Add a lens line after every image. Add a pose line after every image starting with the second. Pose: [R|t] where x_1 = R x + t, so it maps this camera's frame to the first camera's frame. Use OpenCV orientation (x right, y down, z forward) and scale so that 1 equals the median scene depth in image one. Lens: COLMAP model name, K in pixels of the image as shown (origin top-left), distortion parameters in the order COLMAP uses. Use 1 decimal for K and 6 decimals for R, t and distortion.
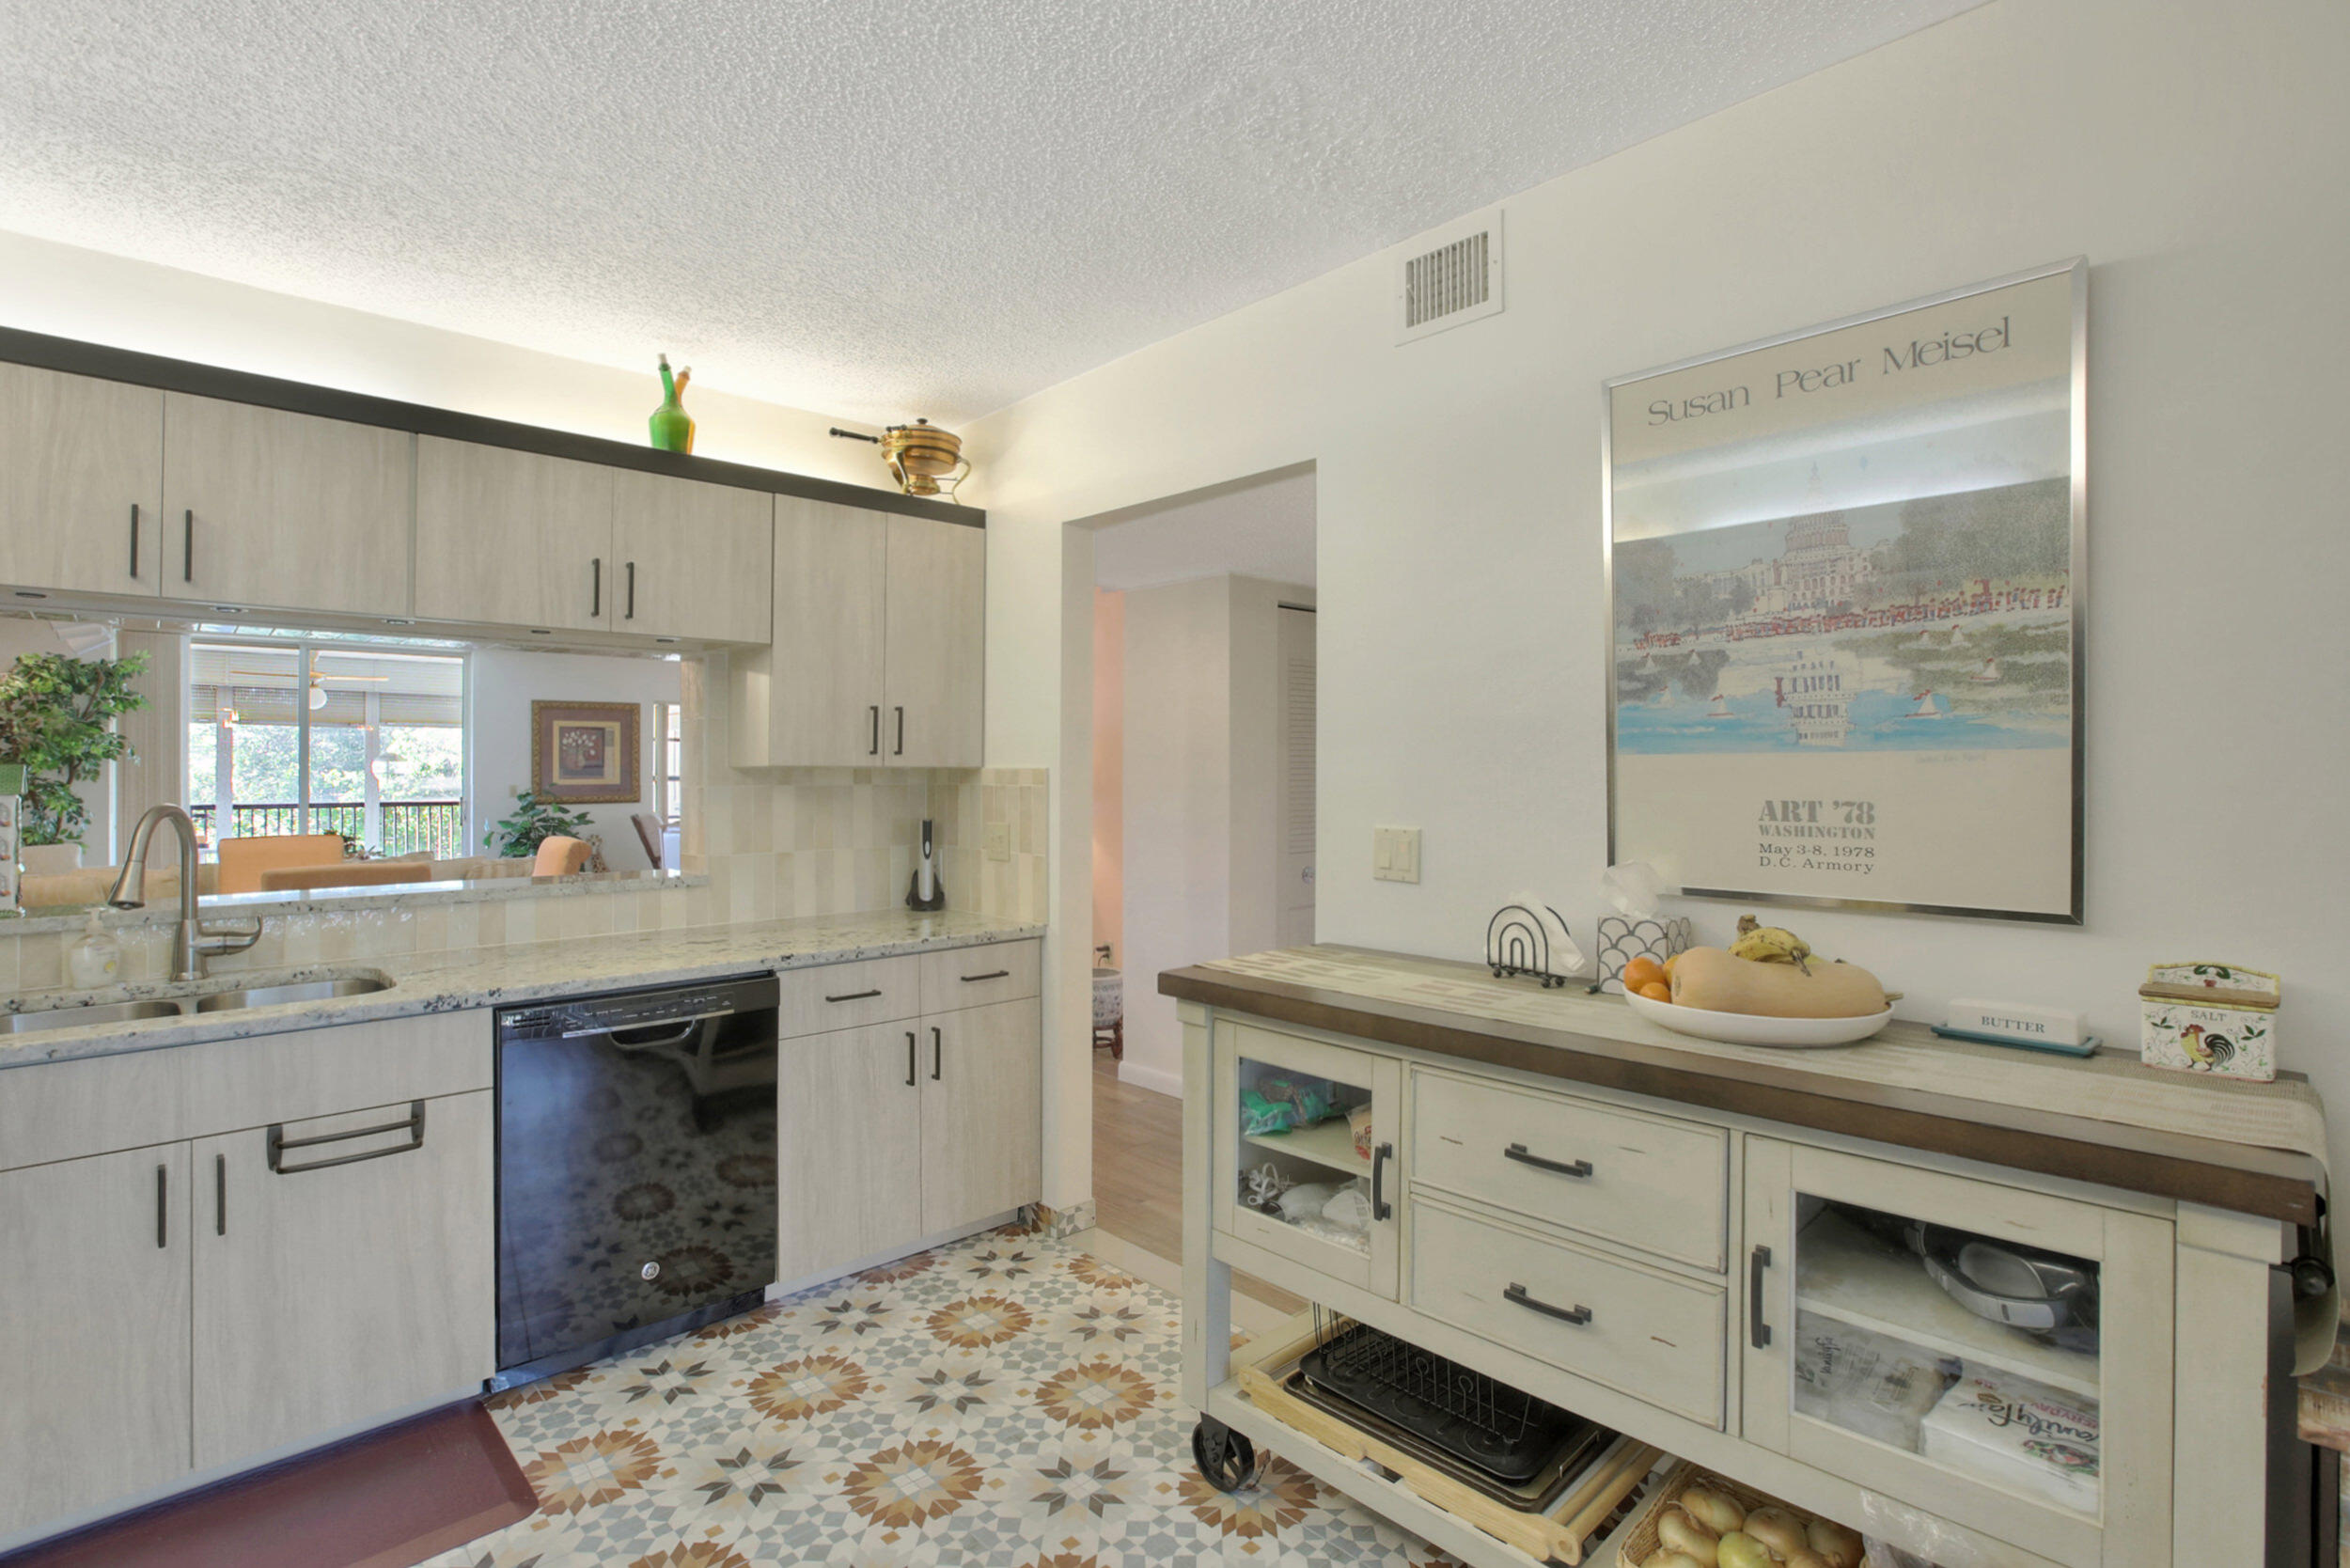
lens RADIAL K [[1094.9, 0, 1164.6], [0, 1094.9, 777.5], [0, 0, 1]] dist [-0.034573, 0.016706]
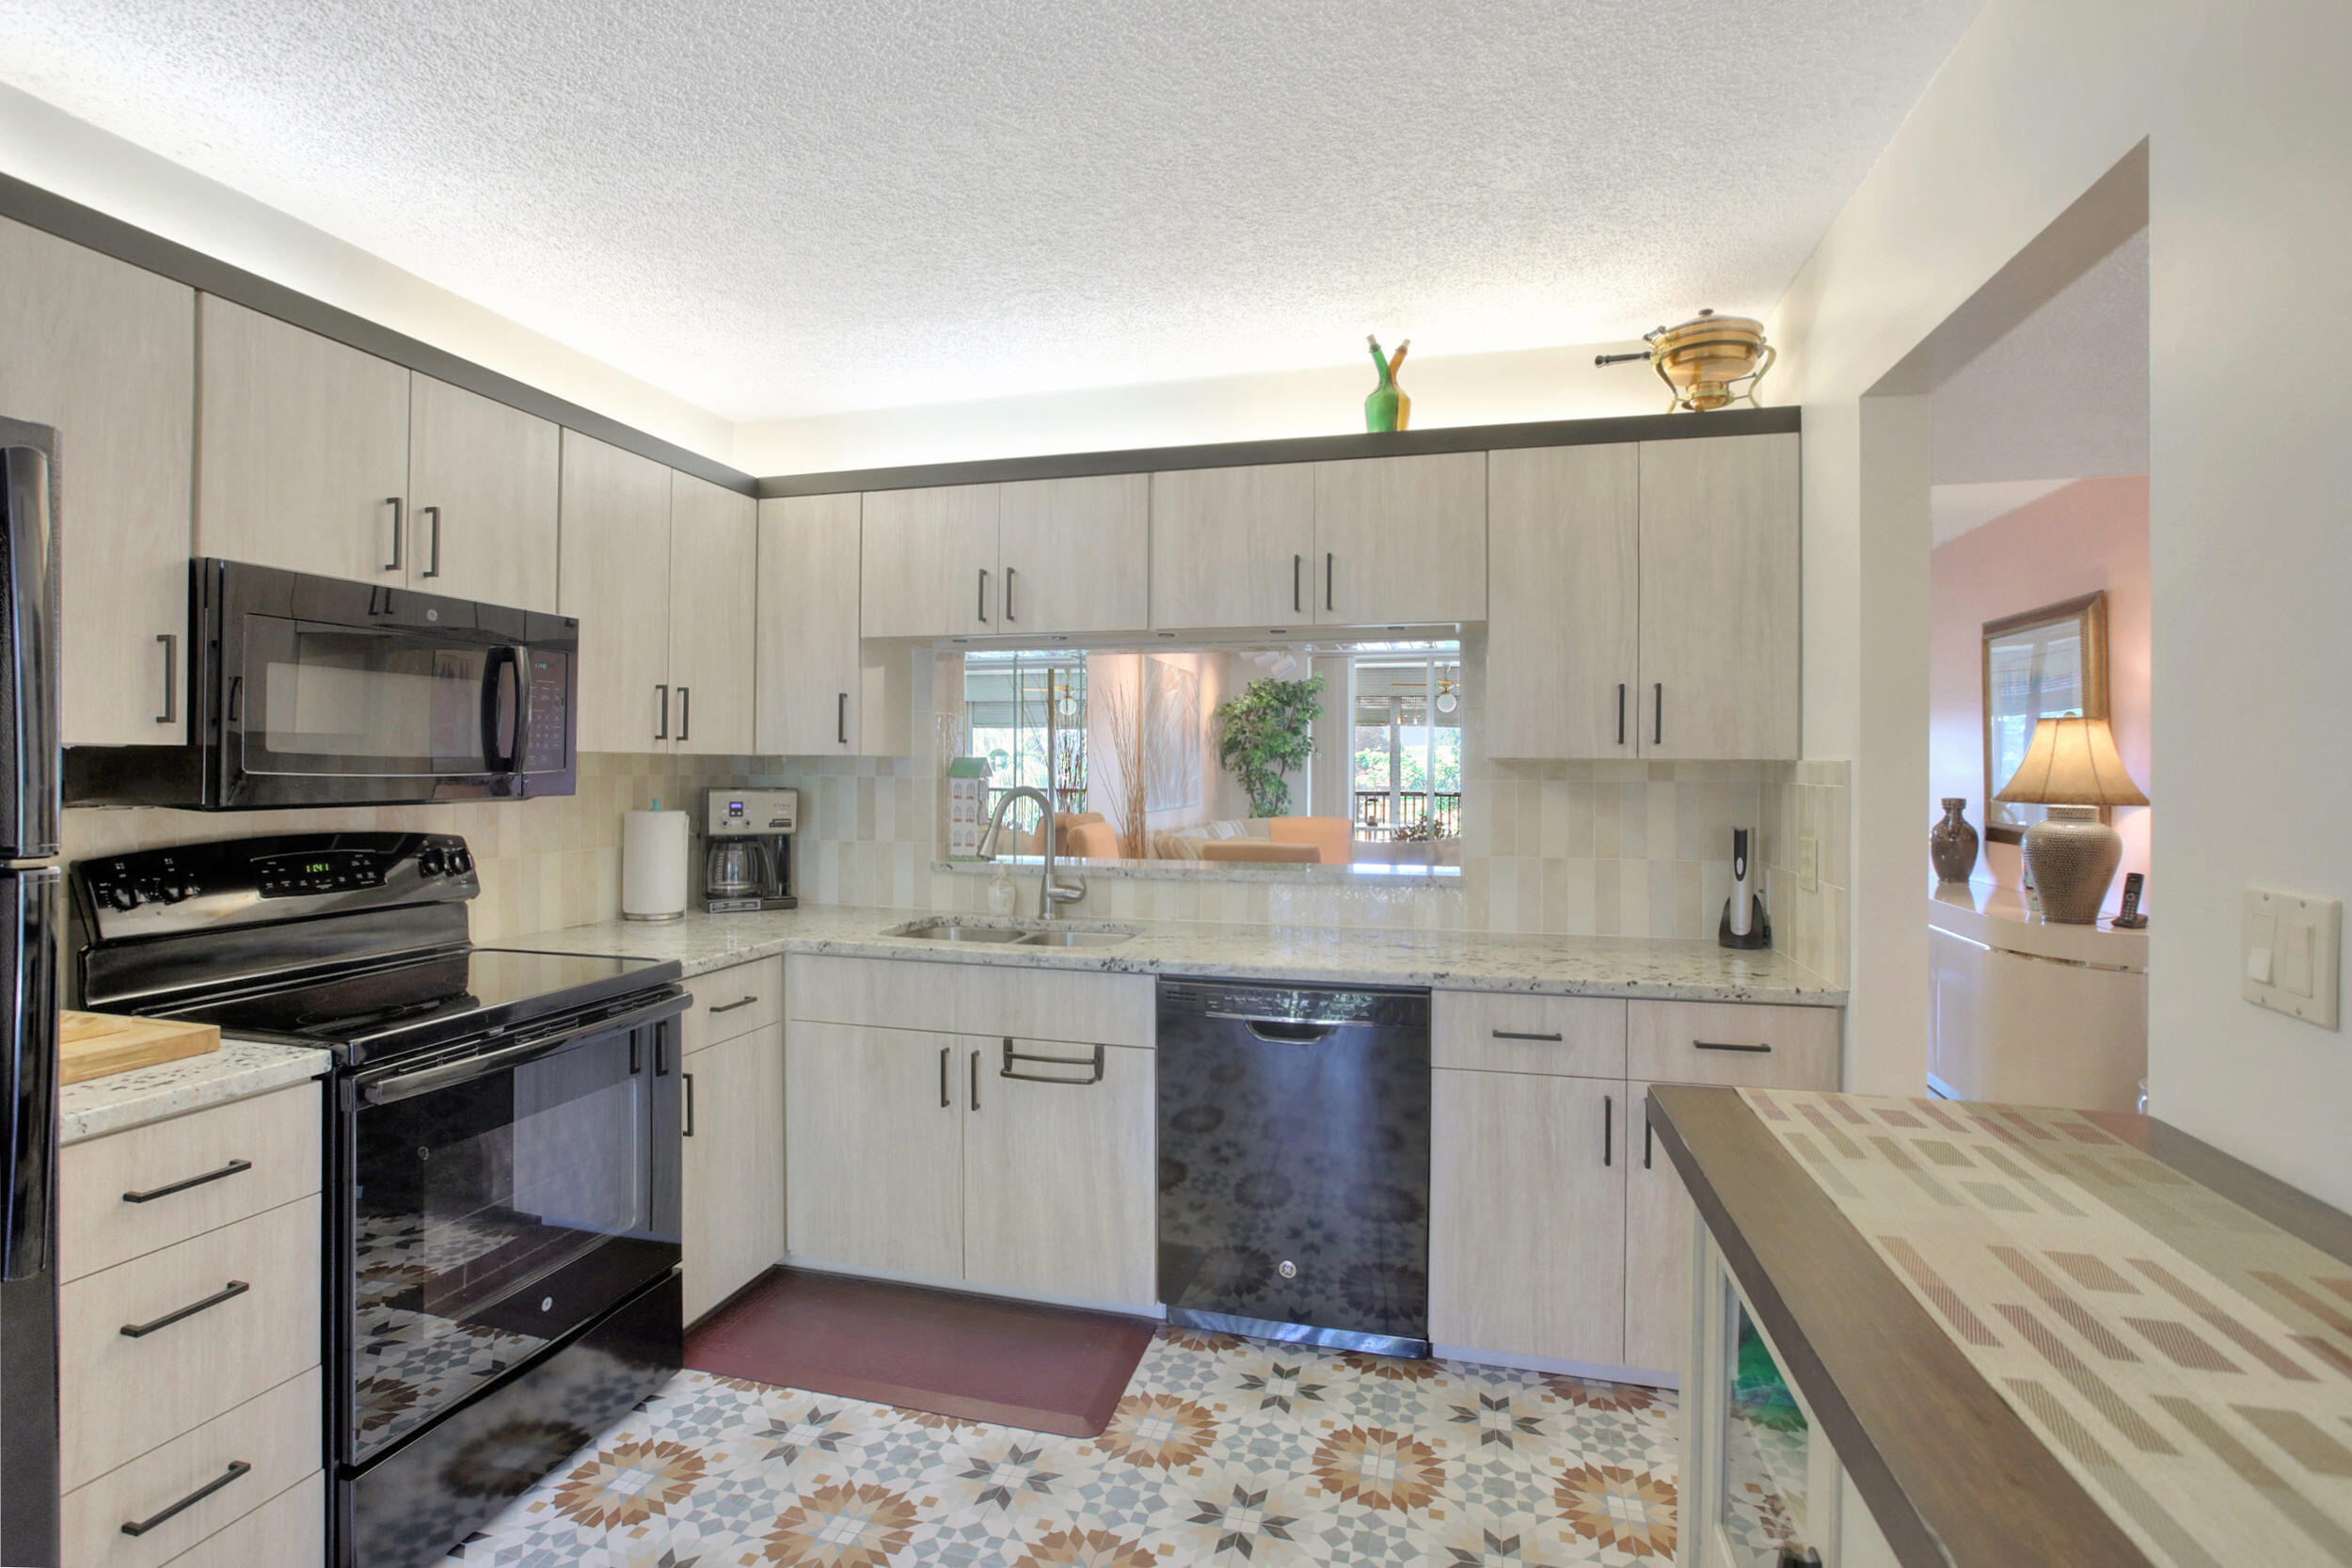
lens RADIAL K [[1123.5, 0, 1172.2], [0, 1123.5, 752.6], [0, 0, 1]] dist [-0.065031, 0.042633]
pose [[0.531952, -0.006419, -0.846750, 0.302580], [-0.009444, 0.999864, -0.013513, -0.000374], [0.846722, 0.015185, 0.531819, 0.338655]]
